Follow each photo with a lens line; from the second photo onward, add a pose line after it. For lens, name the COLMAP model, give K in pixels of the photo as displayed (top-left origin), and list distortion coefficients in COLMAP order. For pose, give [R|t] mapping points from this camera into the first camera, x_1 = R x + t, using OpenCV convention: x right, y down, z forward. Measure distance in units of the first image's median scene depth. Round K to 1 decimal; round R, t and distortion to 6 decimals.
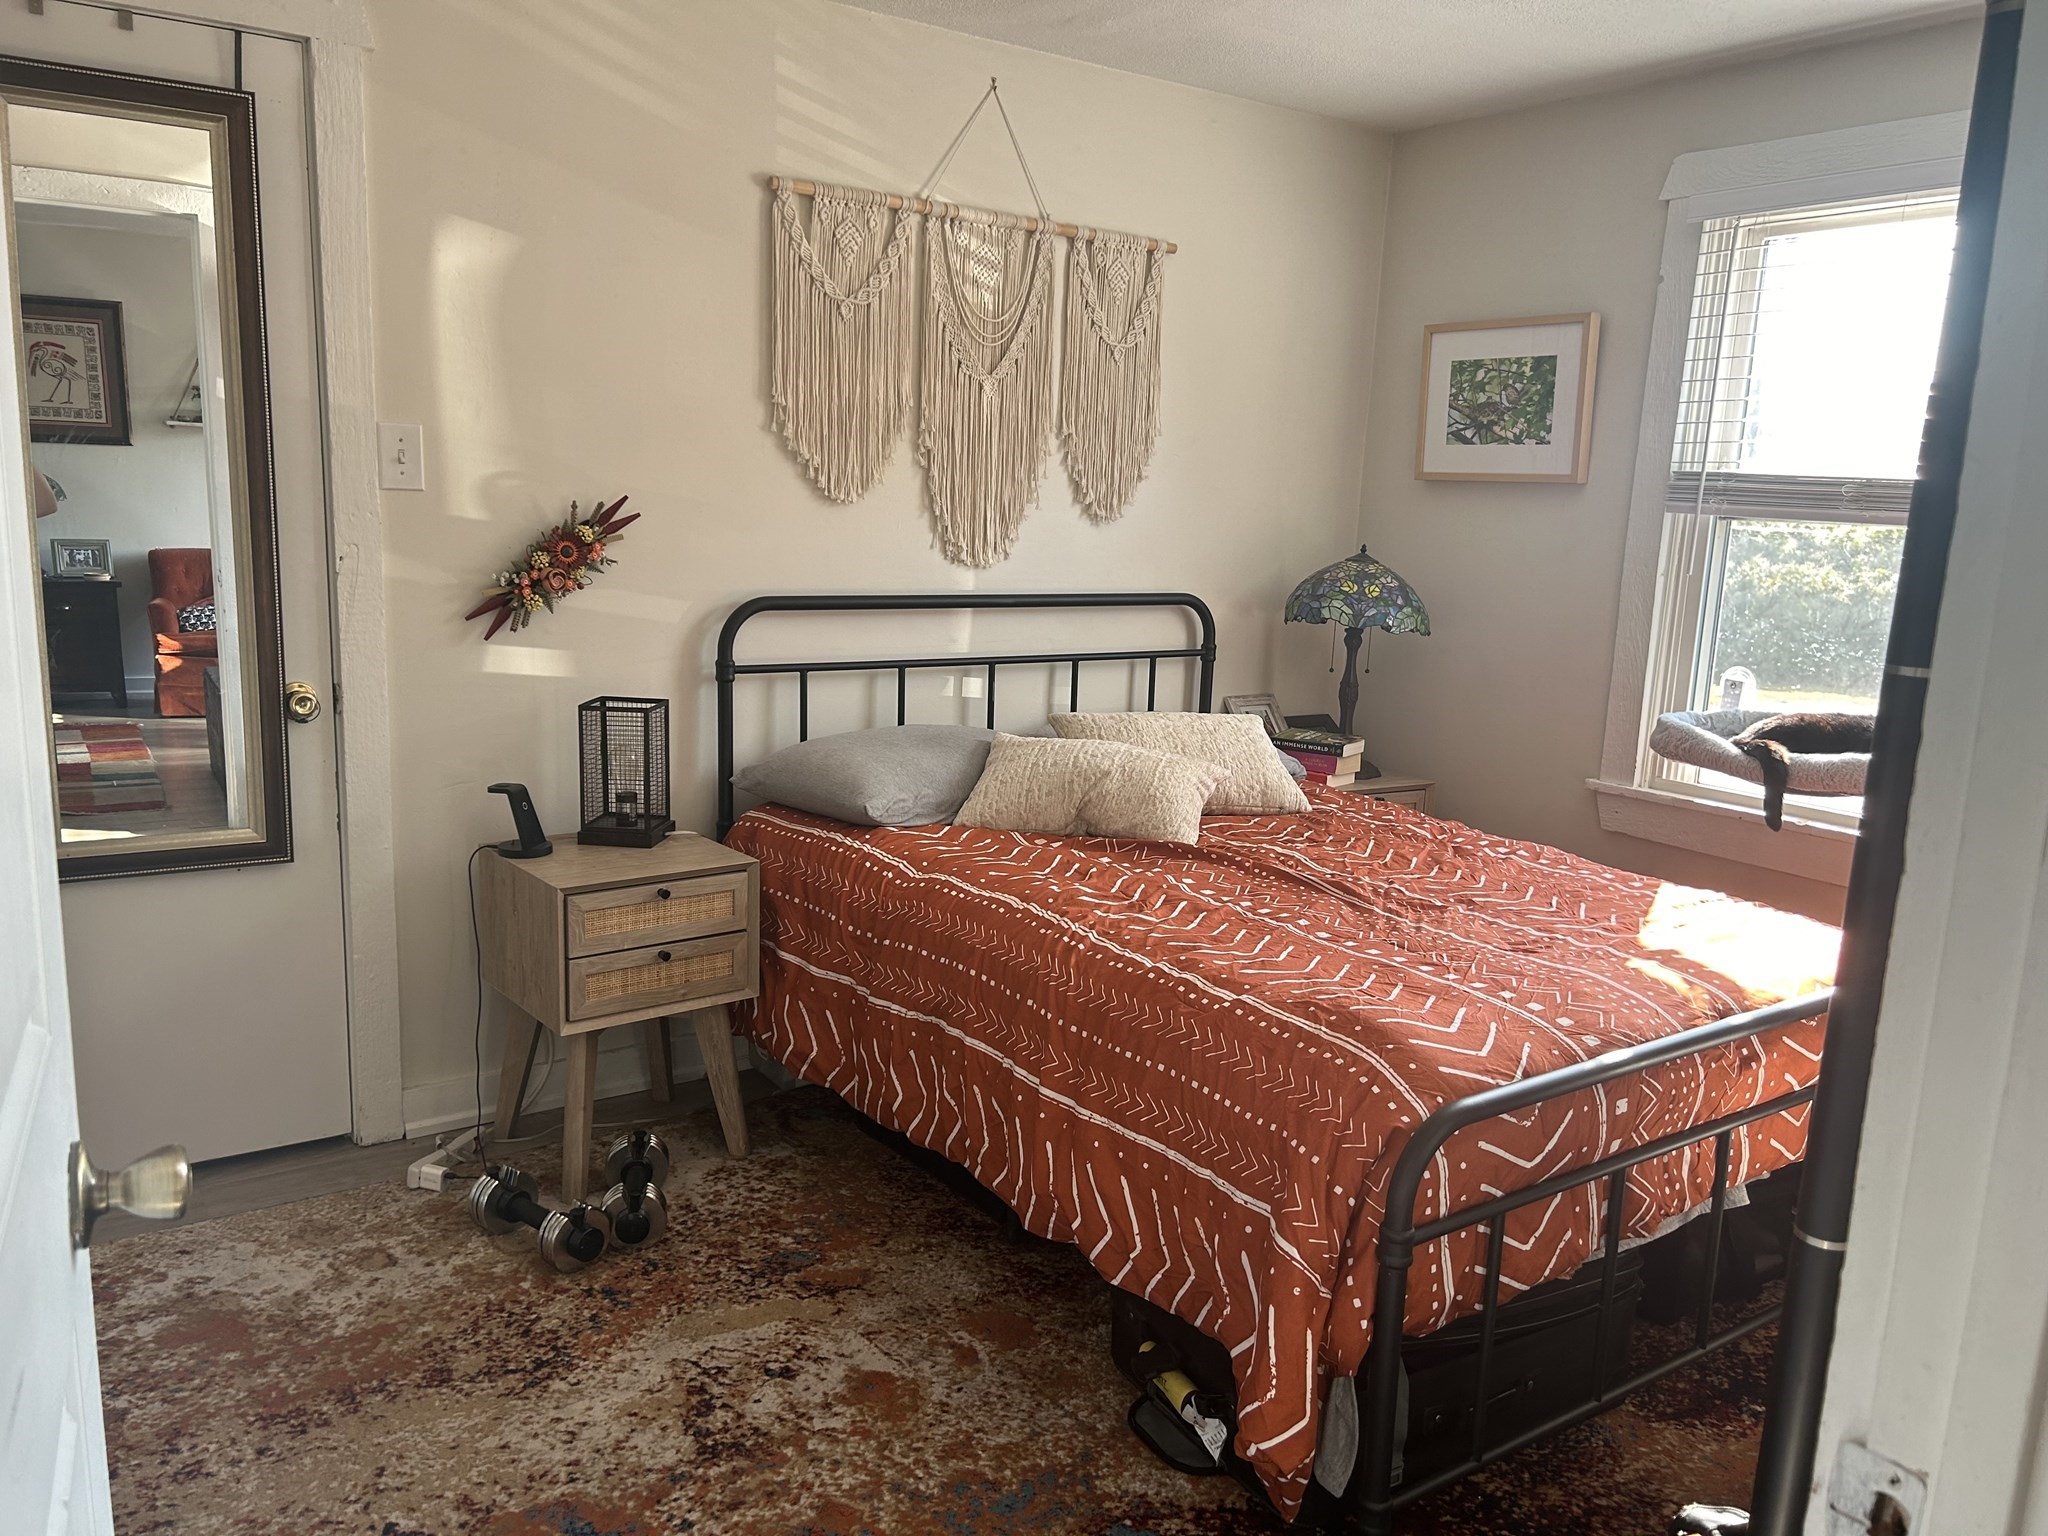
lens RADIAL K [[1533.4, 0, 1022.9], [0, 1533.4, 775.7], [0, 0, 1]] dist [0.021736, -0.000270]
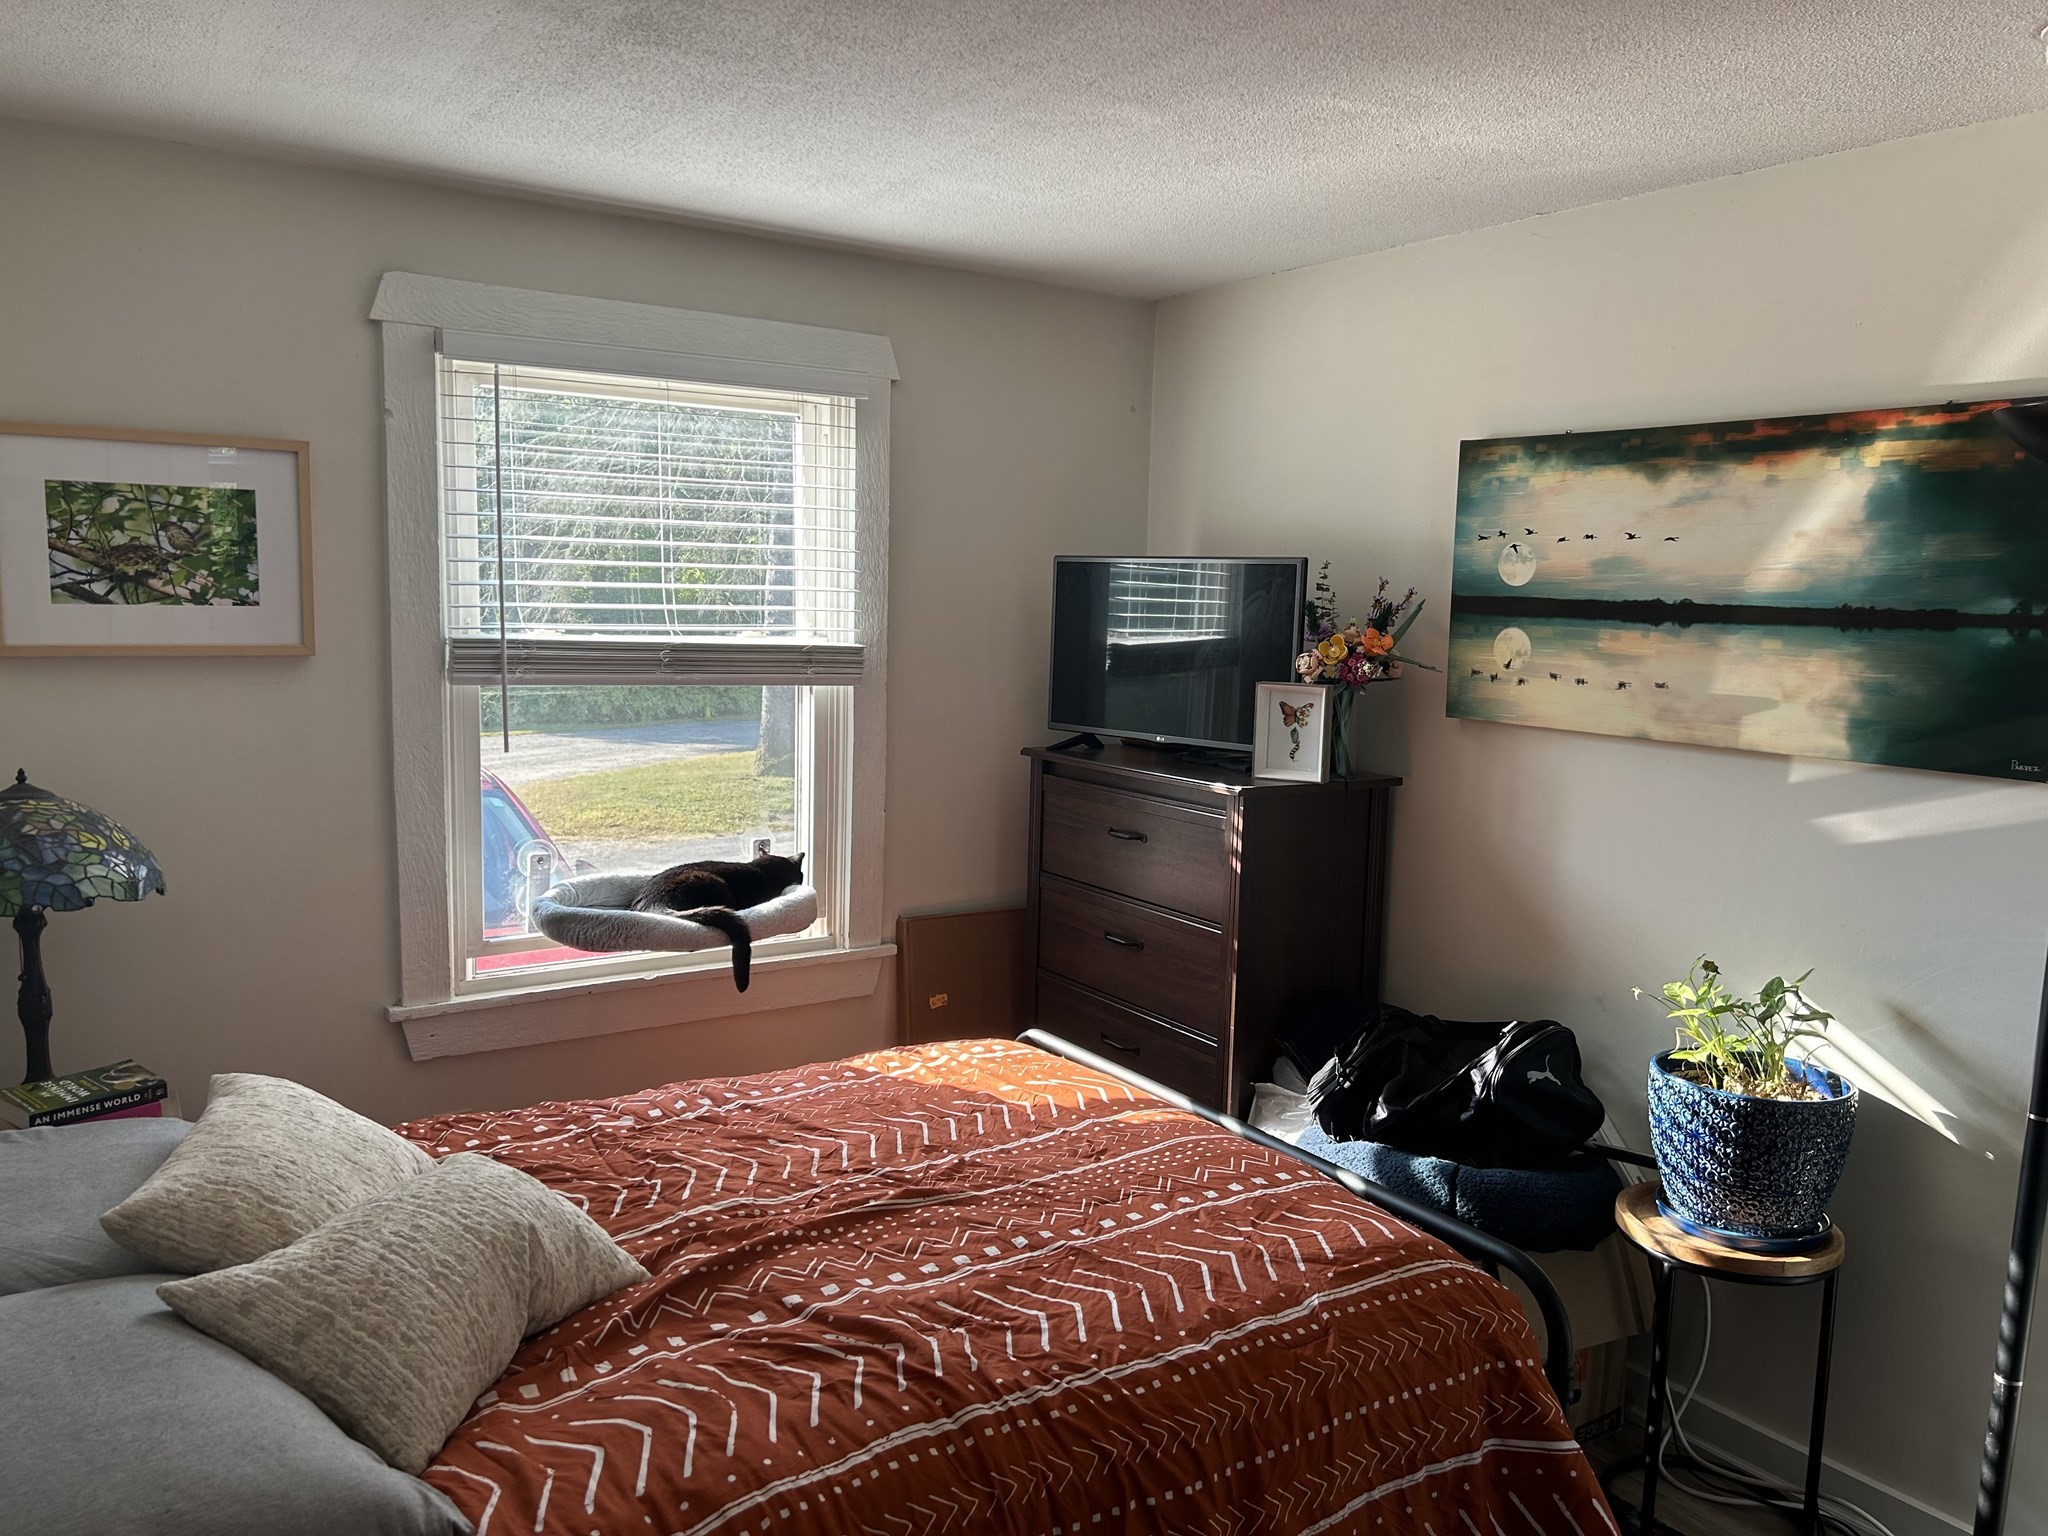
lens RADIAL K [[1533.4, 0, 1021.7], [0, 1533.4, 761.1], [0, 0, 1]] dist [0.021736, -0.000270]
pose [[0.020416, -0.152374, 0.988112, -0.408043], [0.164465, 0.975366, 0.147010, -0.189479], [-0.986172, 0.159508, 0.044973, 0.604902]]
